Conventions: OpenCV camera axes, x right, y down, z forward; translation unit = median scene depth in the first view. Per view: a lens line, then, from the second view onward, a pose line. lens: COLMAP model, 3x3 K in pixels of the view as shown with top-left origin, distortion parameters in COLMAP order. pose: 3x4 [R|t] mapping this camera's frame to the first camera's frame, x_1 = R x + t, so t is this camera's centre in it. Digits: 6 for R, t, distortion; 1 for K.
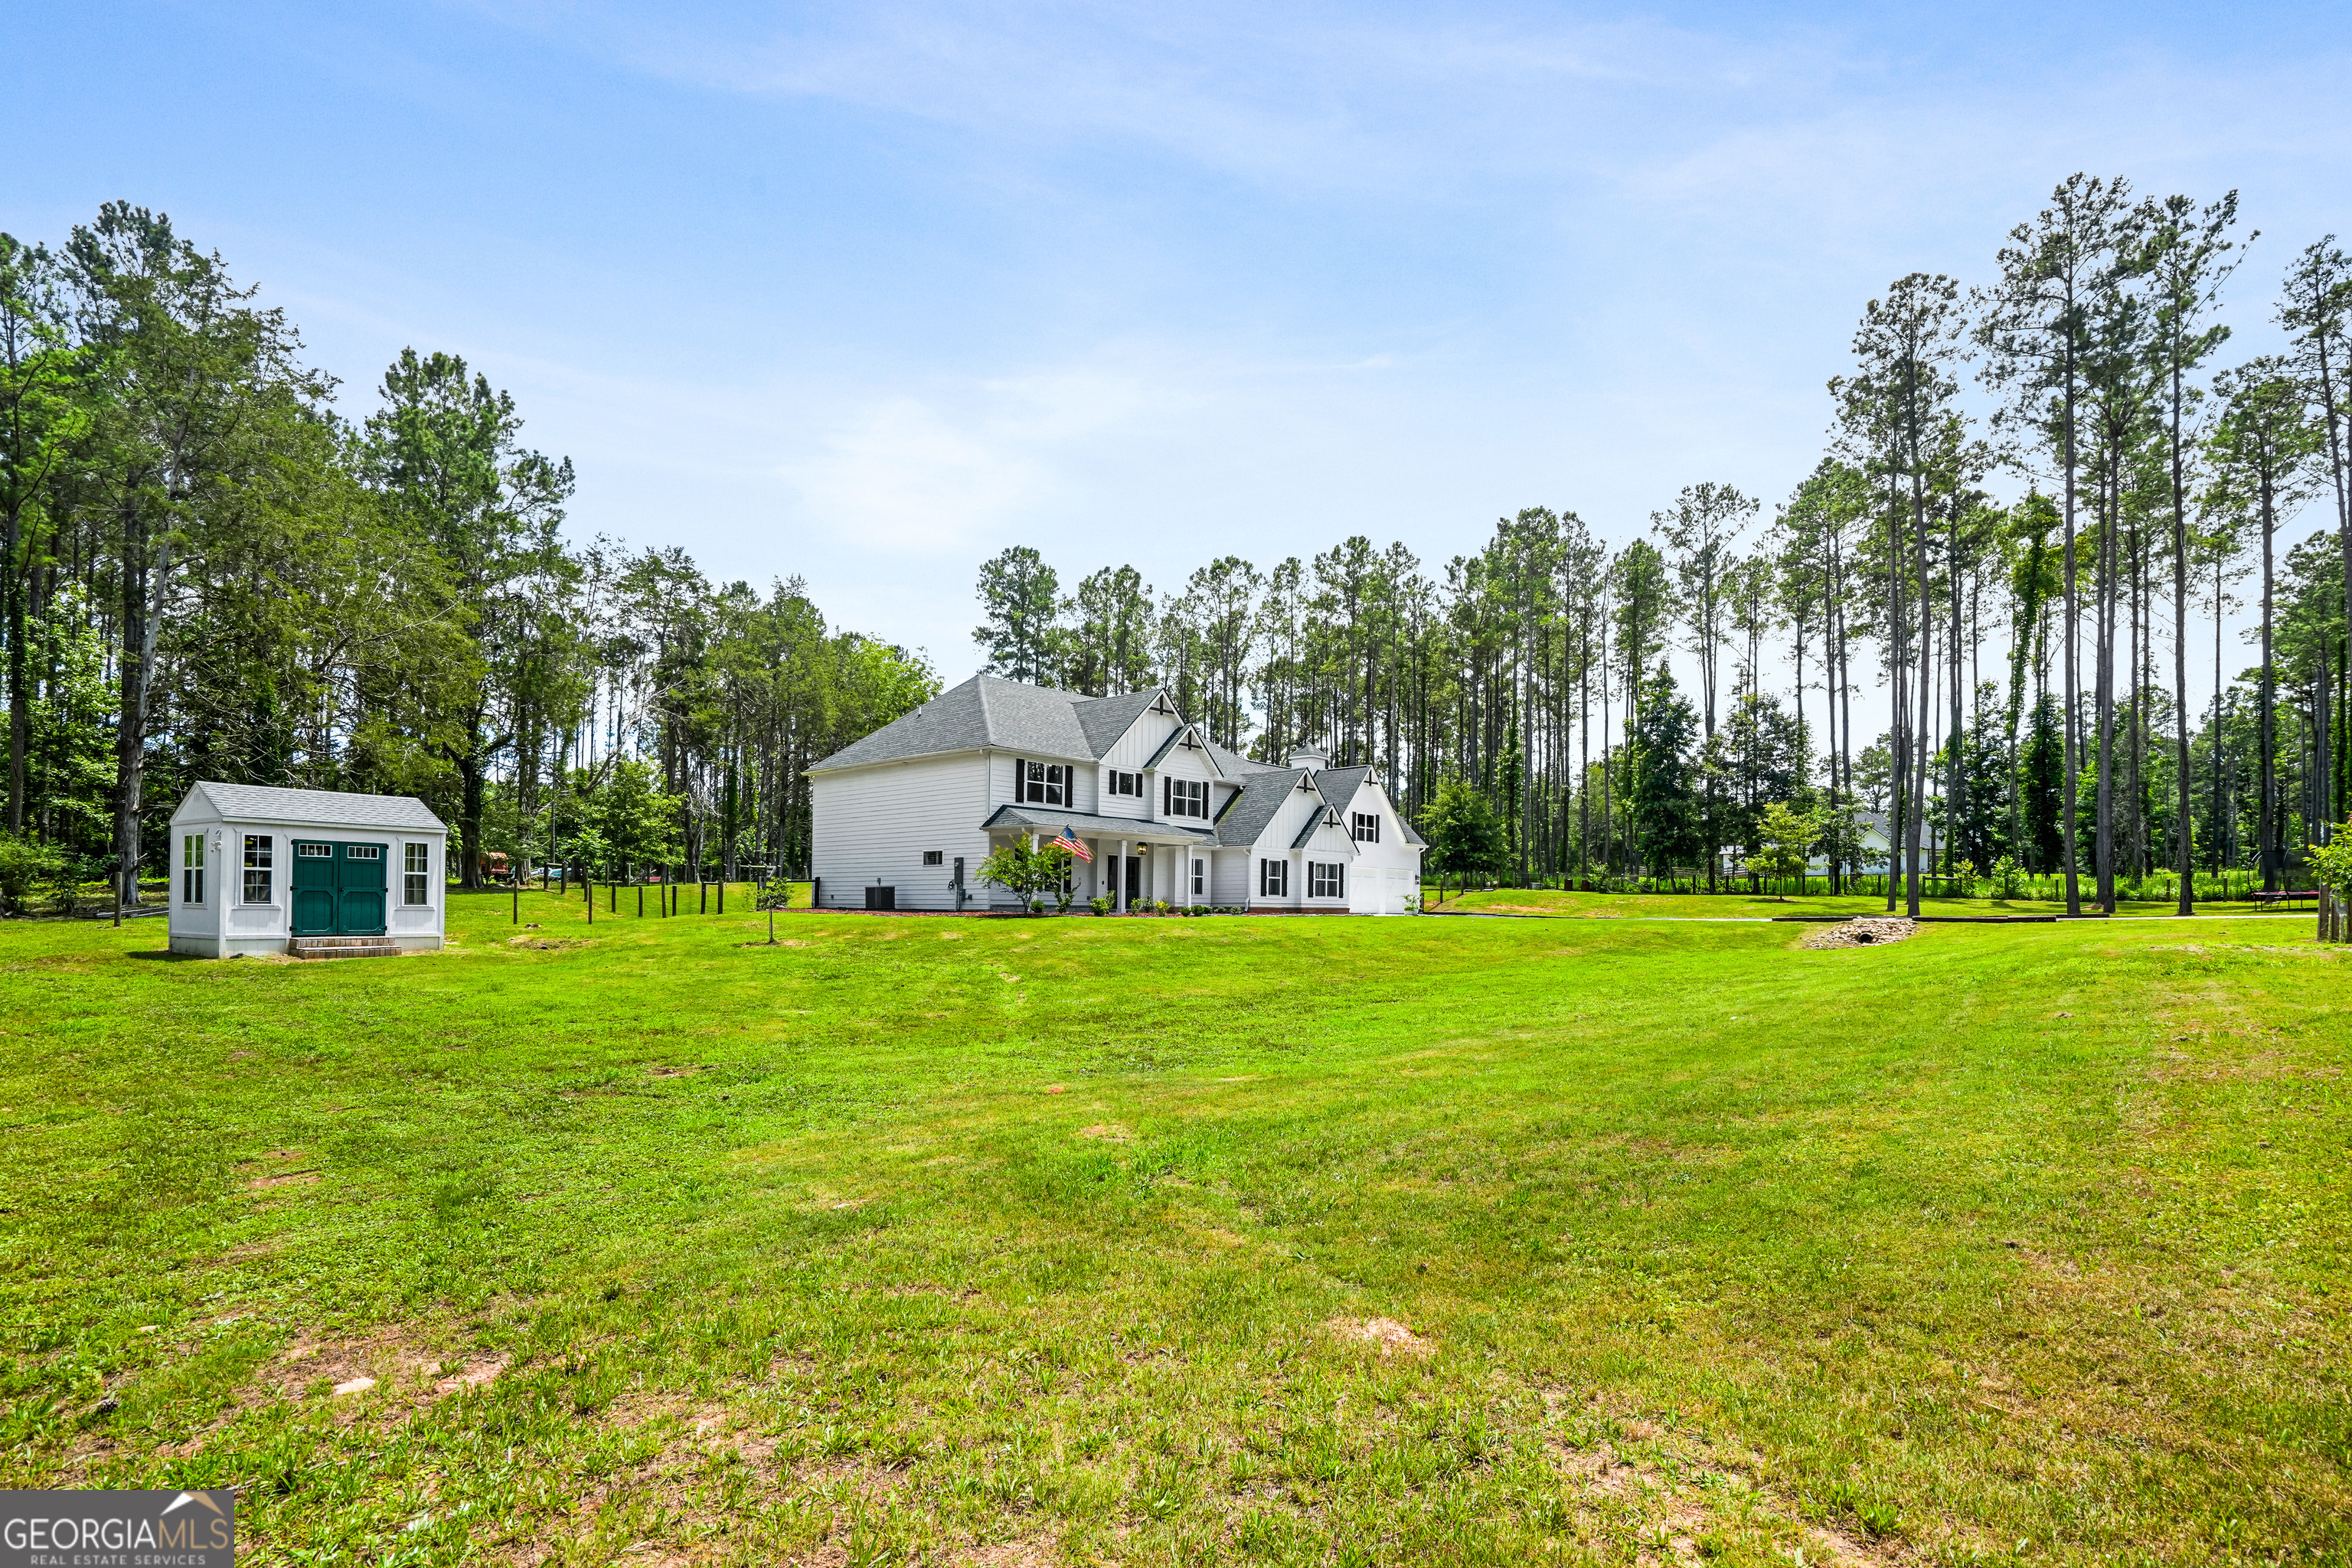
lens RADIAL K [[1120.7, 0, 1180.1], [0, 1120.7, 888.8], [0, 0, 1]] dist [-0.003272, 0.001025]
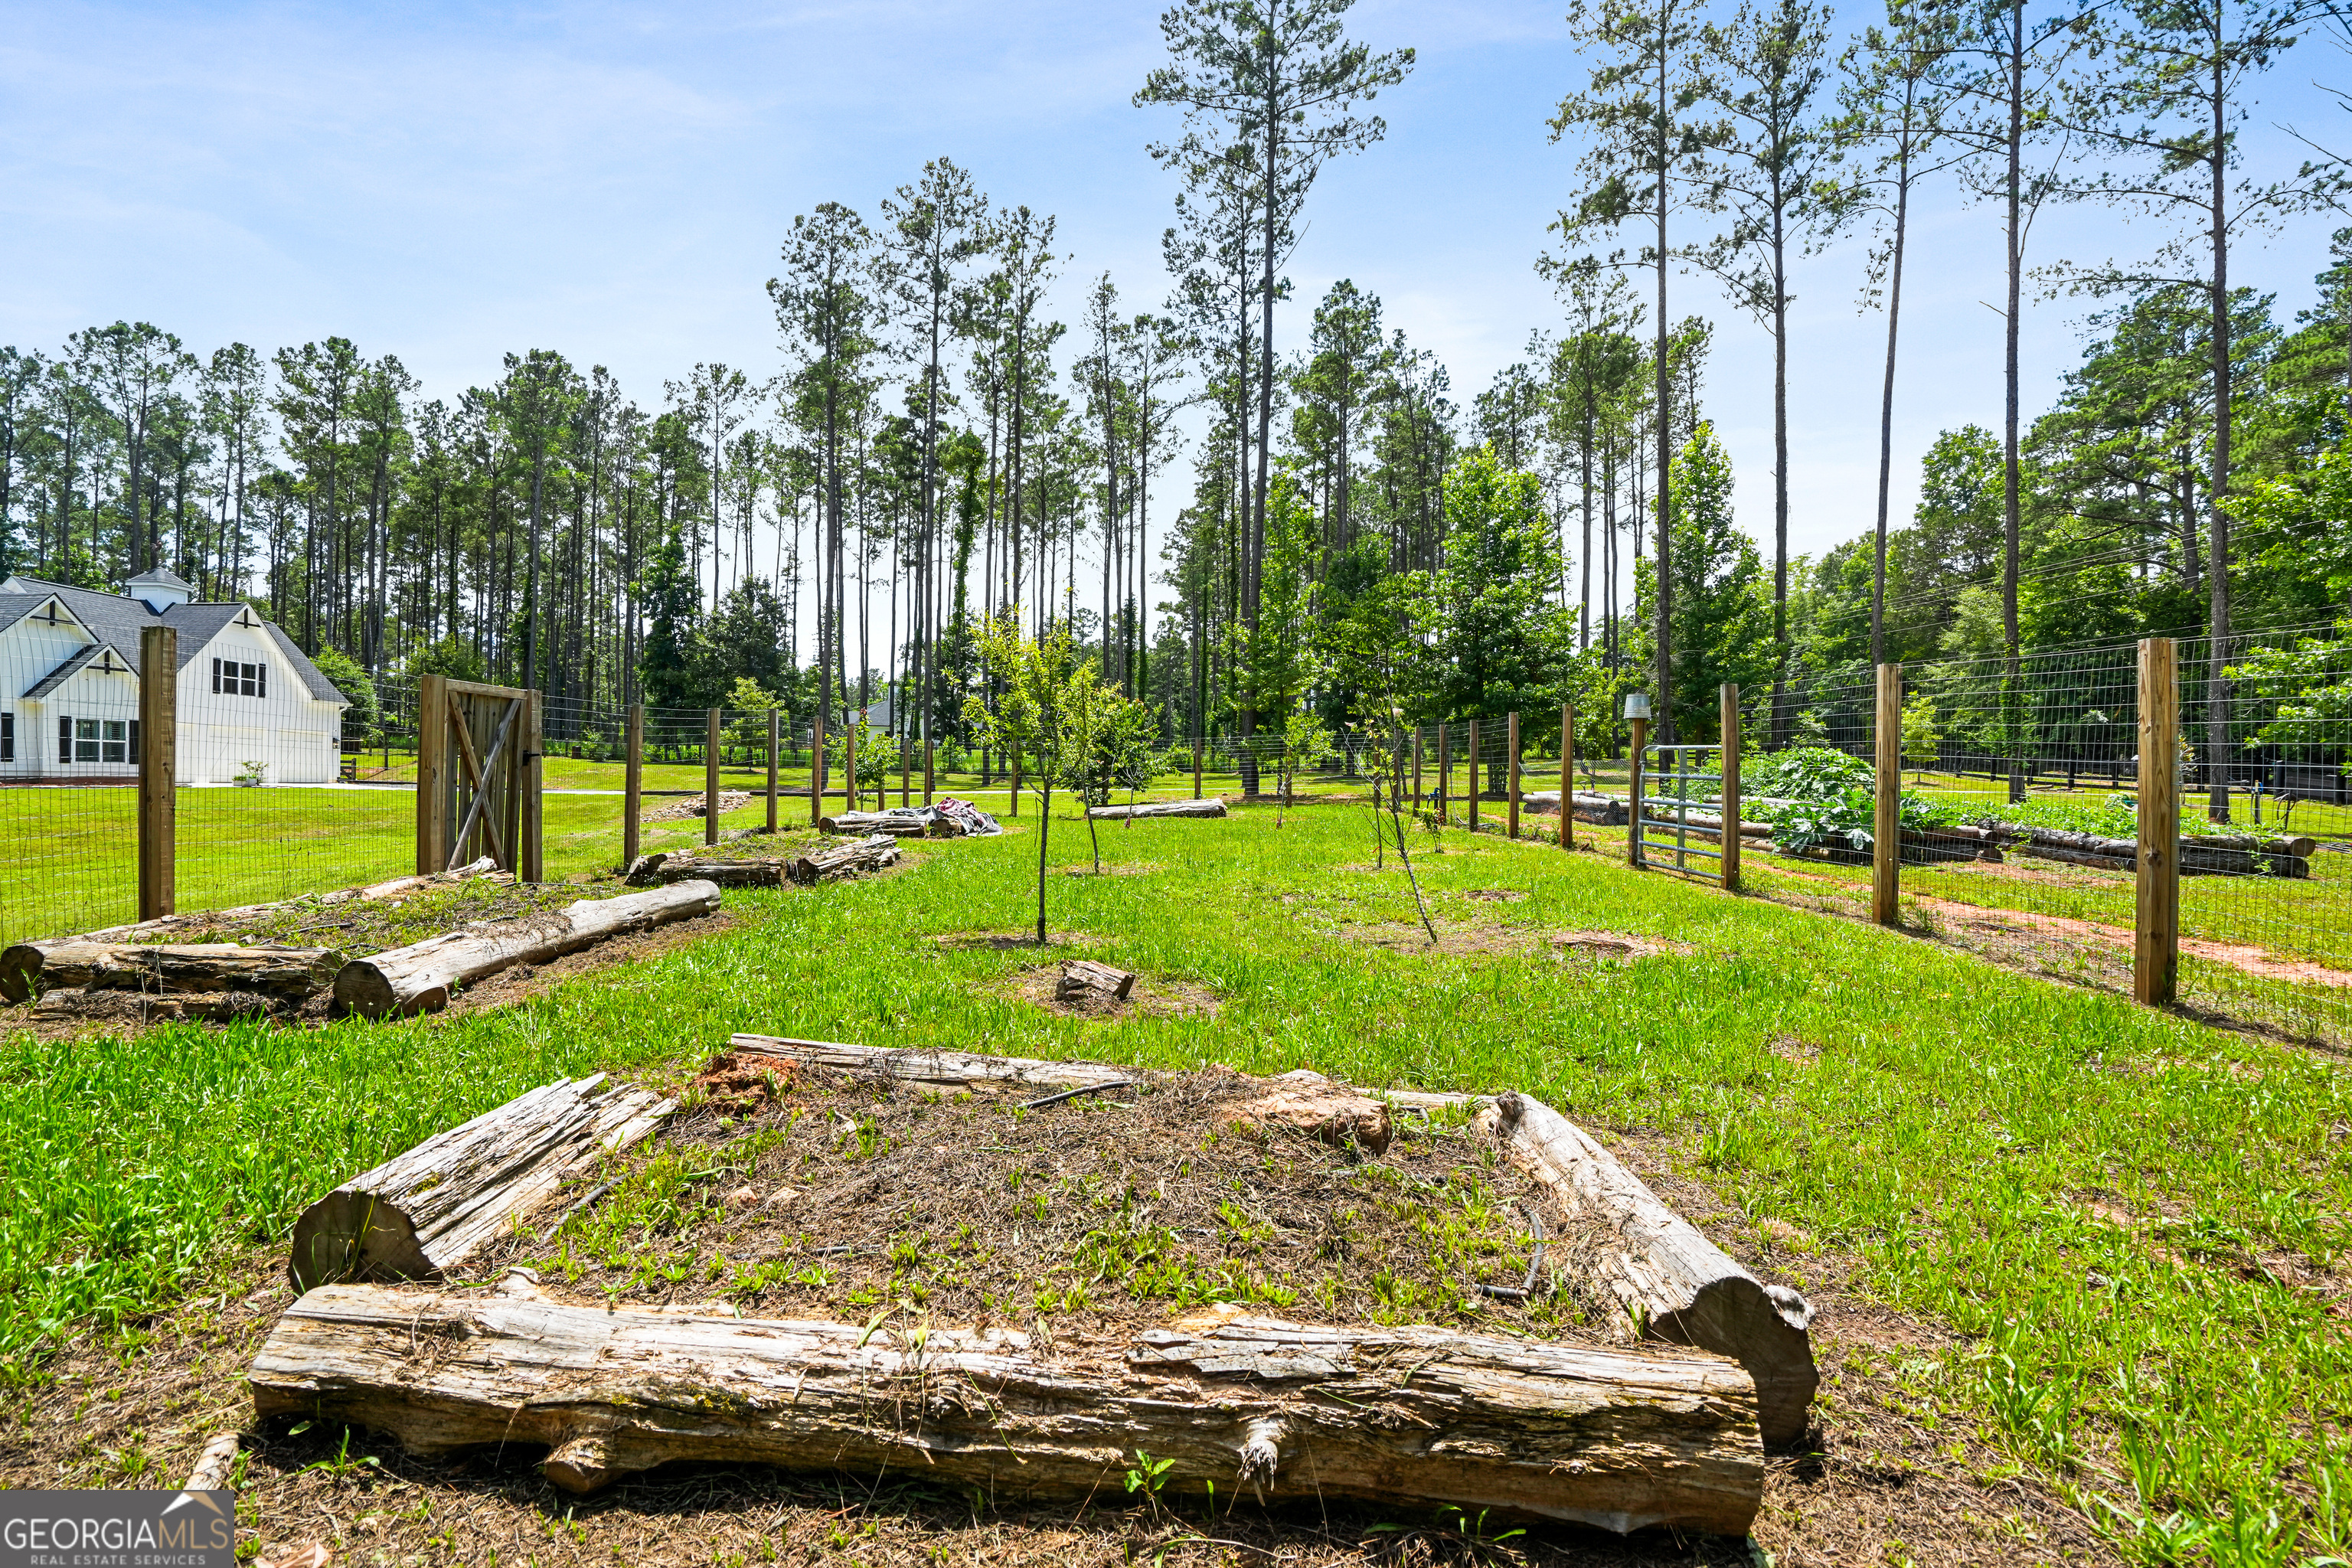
lens RADIAL K [[1087.1, 0, 1088.1], [0, 1087.1, 785.1], [0, 0, 1]] dist [0.001673, 0.000619]
pose [[0.794819, -0.000561, 0.606846, 0.156998], [-0.015883, 0.999638, 0.021727, -0.003264], [-0.606639, -0.026908, 0.794522, -0.012812]]
